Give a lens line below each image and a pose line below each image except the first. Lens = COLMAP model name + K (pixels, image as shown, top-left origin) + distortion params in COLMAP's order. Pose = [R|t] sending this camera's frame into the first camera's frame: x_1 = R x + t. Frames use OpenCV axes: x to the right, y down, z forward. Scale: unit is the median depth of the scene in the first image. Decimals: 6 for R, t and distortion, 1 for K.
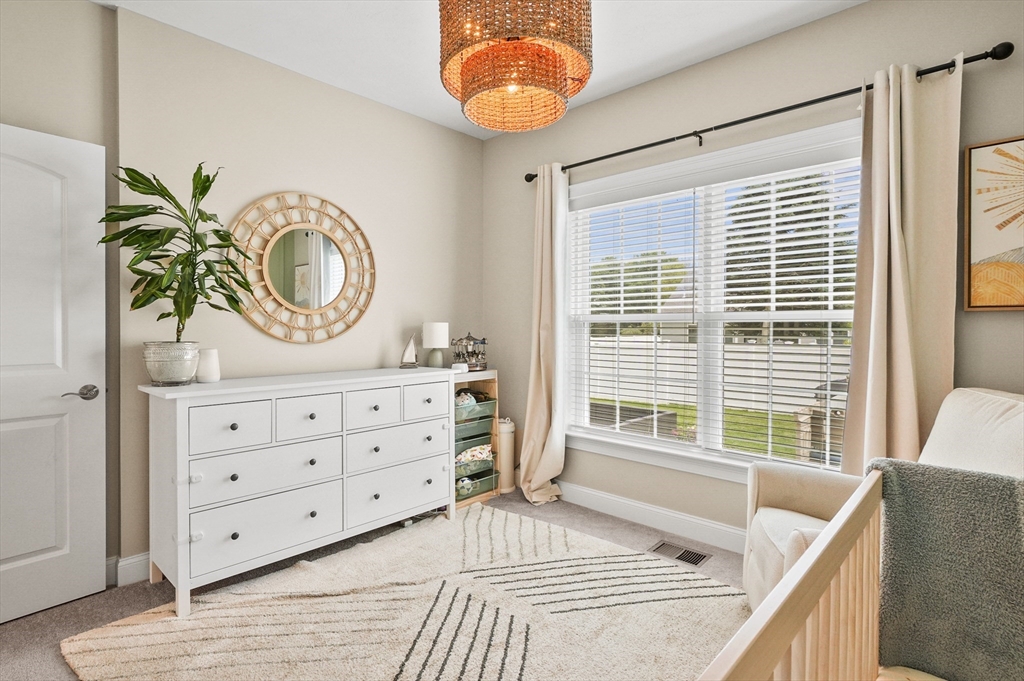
lens RADIAL K [[502.7, 0, 508.7], [0, 502.7, 330.7], [0, 0, 1]] dist [0.000424, -0.000086]
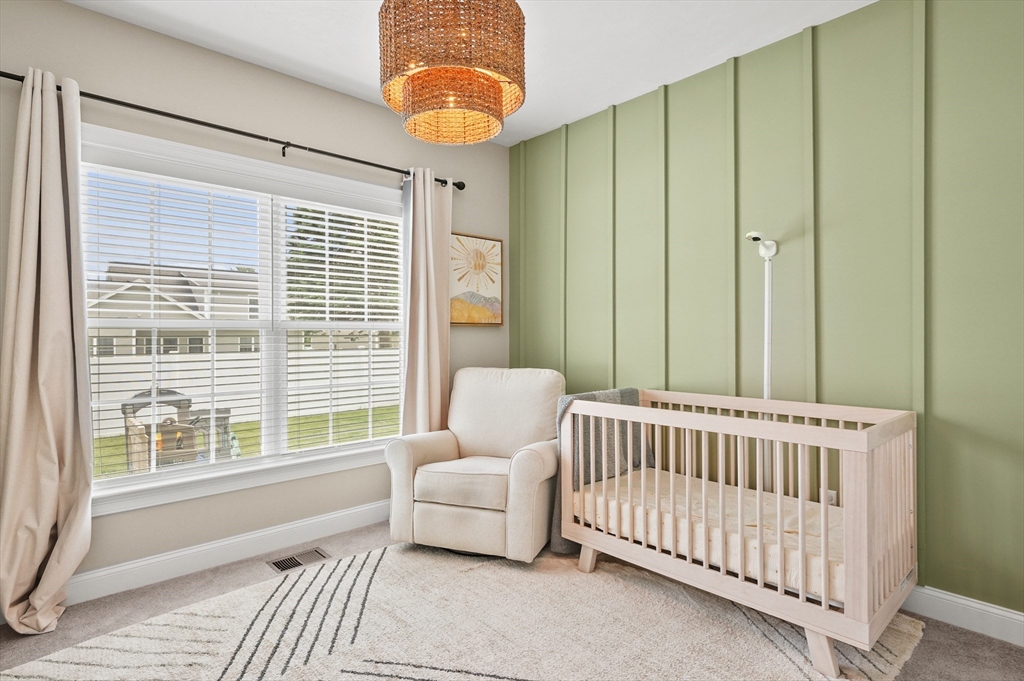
lens RADIAL K [[513.4, 0, 512.0], [0, 513.4, 340.5], [0, 0, 1]] dist [-0.001028, 0.000020]
pose [[0.068000, -0.009951, 0.997636, -0.675531], [0.014323, 0.999857, 0.008997, 0.000583], [-0.997582, 0.013678, 0.068133, 0.516812]]
